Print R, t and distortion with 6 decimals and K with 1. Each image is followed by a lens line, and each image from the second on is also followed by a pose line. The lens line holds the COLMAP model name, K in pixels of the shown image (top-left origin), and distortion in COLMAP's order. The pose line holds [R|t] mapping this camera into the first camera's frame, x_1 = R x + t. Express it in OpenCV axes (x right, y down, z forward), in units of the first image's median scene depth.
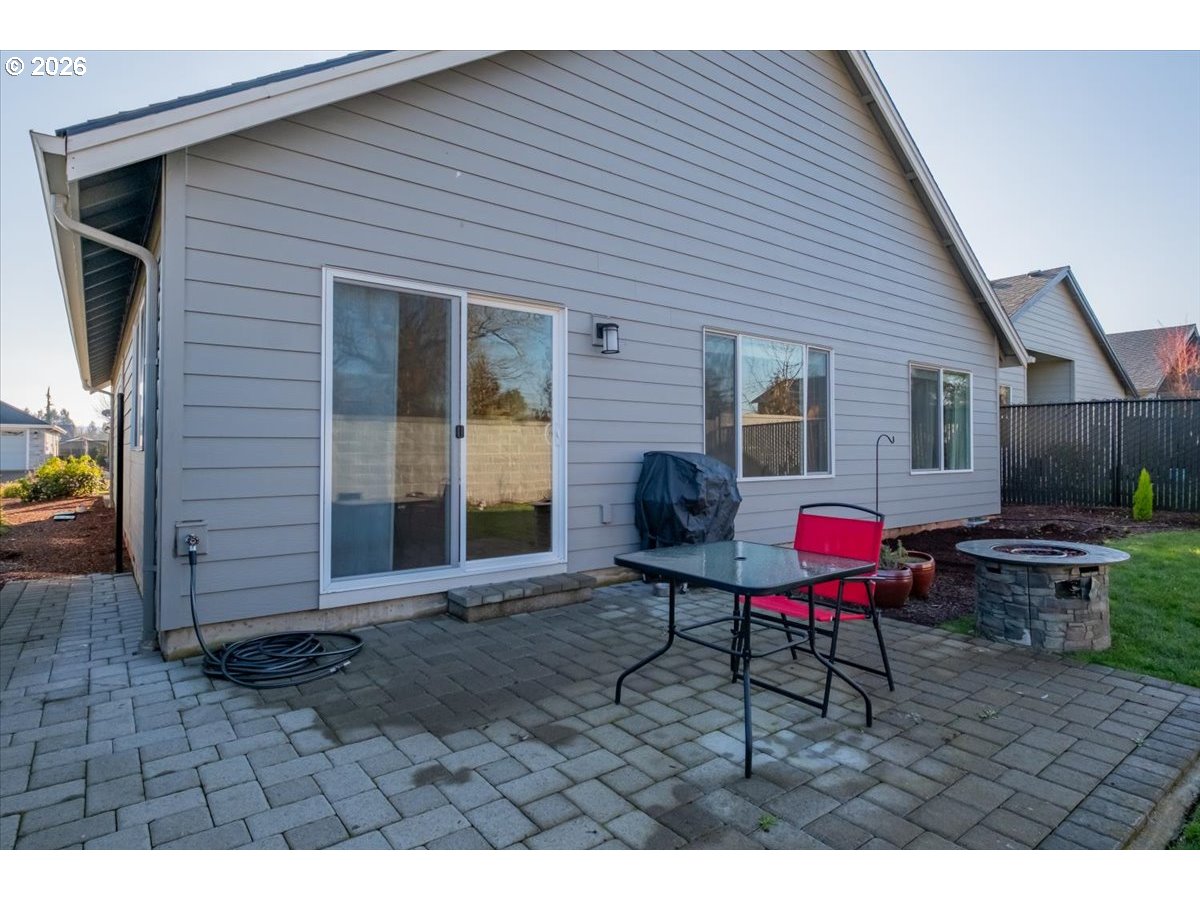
lens RADIAL K [[644.2, 0, 602.4], [0, 644.2, 444.4], [0, 0, 1]] dist [0.000582, -0.000485]
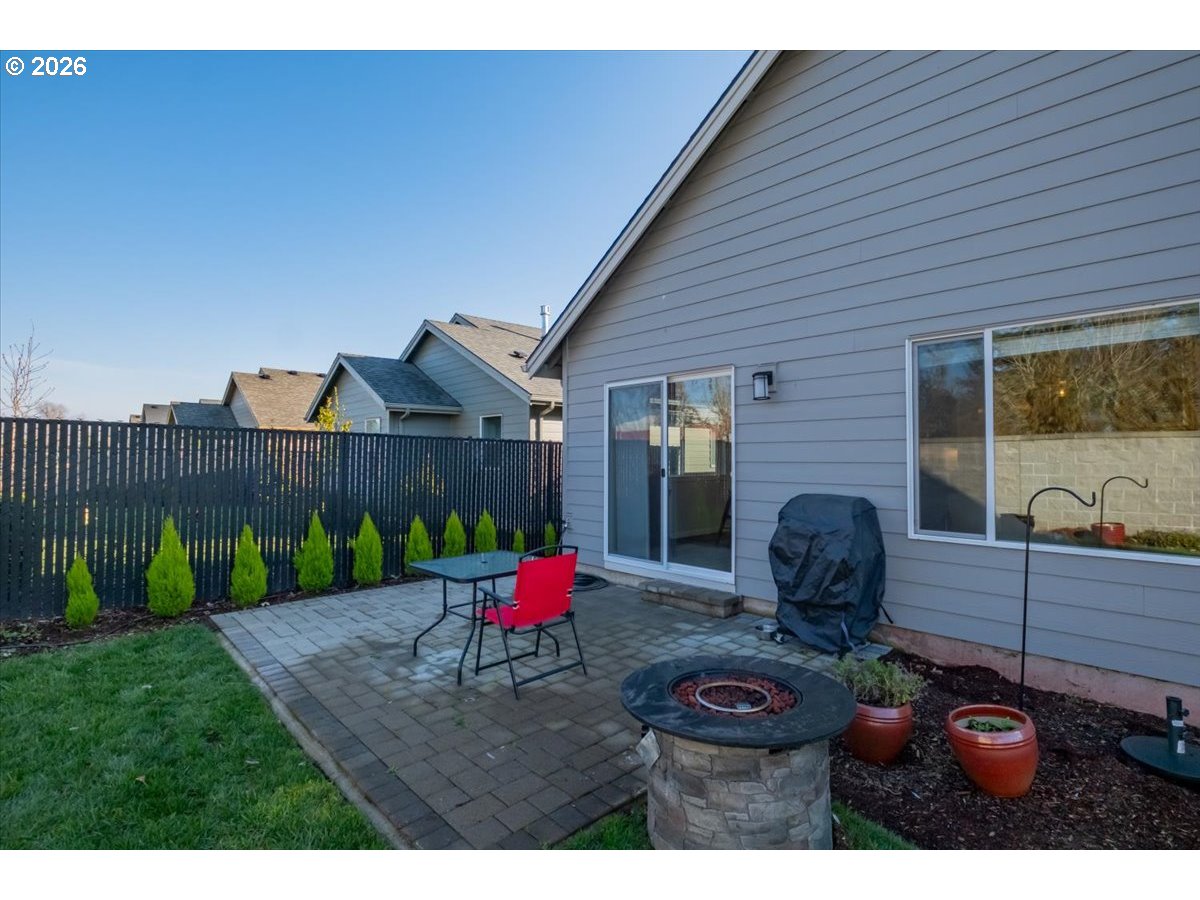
lens RADIAL K [[600.8, 0, 606.9], [0, 600.8, 445.3], [0, 0, 1]] dist [0.003801, -0.000892]
pose [[0.063890, -0.022268, -0.997708, 0.861433], [0.019948, 0.999580, -0.021032, -0.044338], [0.997758, -0.018559, 0.064307, 0.582486]]
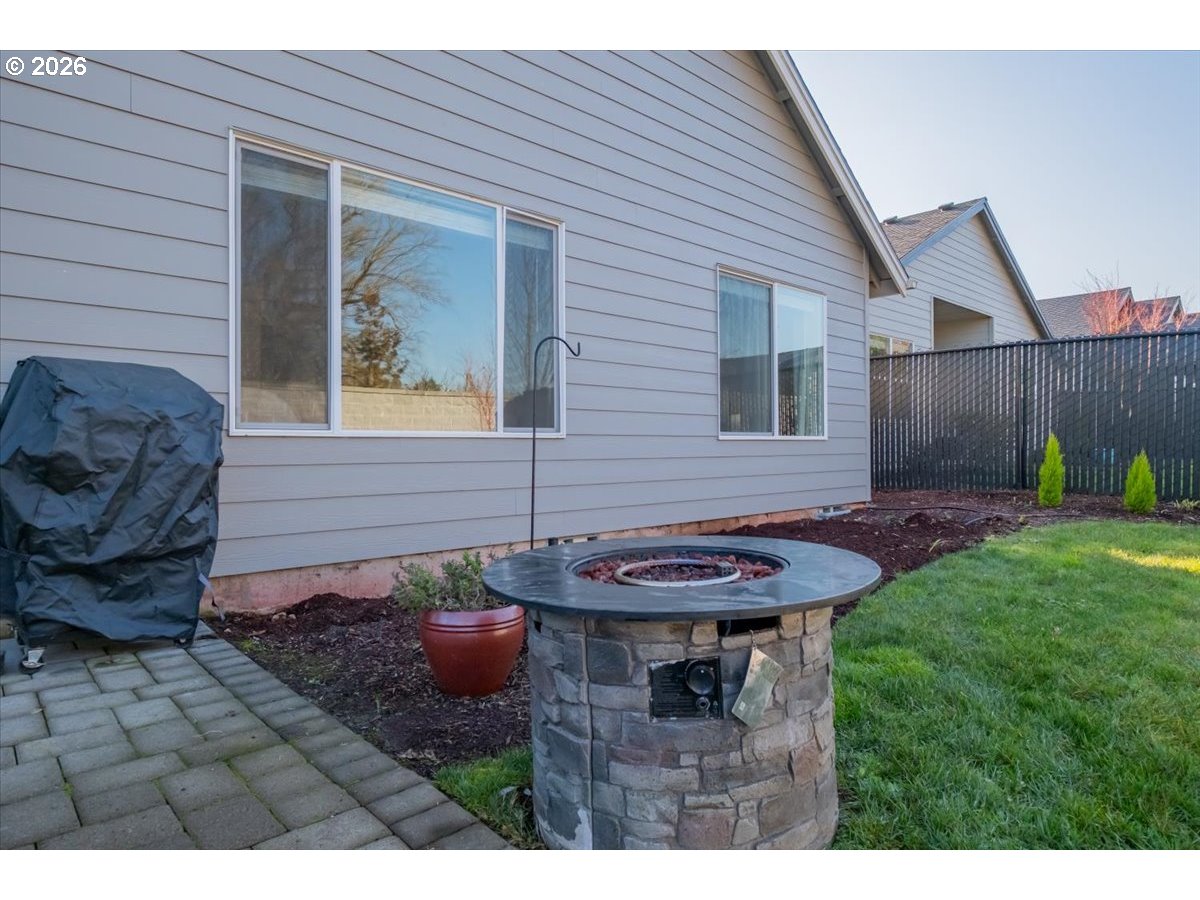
lens RADIAL K [[719.0, 0, 615.7], [0, 719.0, 440.2], [0, 0, 1]] dist [-0.005982, -0.002485]
pose [[0.993144, 0.000586, 0.116893, 0.394690], [-0.000886, 0.999996, 0.002513, 0.061657], [-0.116892, -0.002599, 0.993141, 0.397977]]
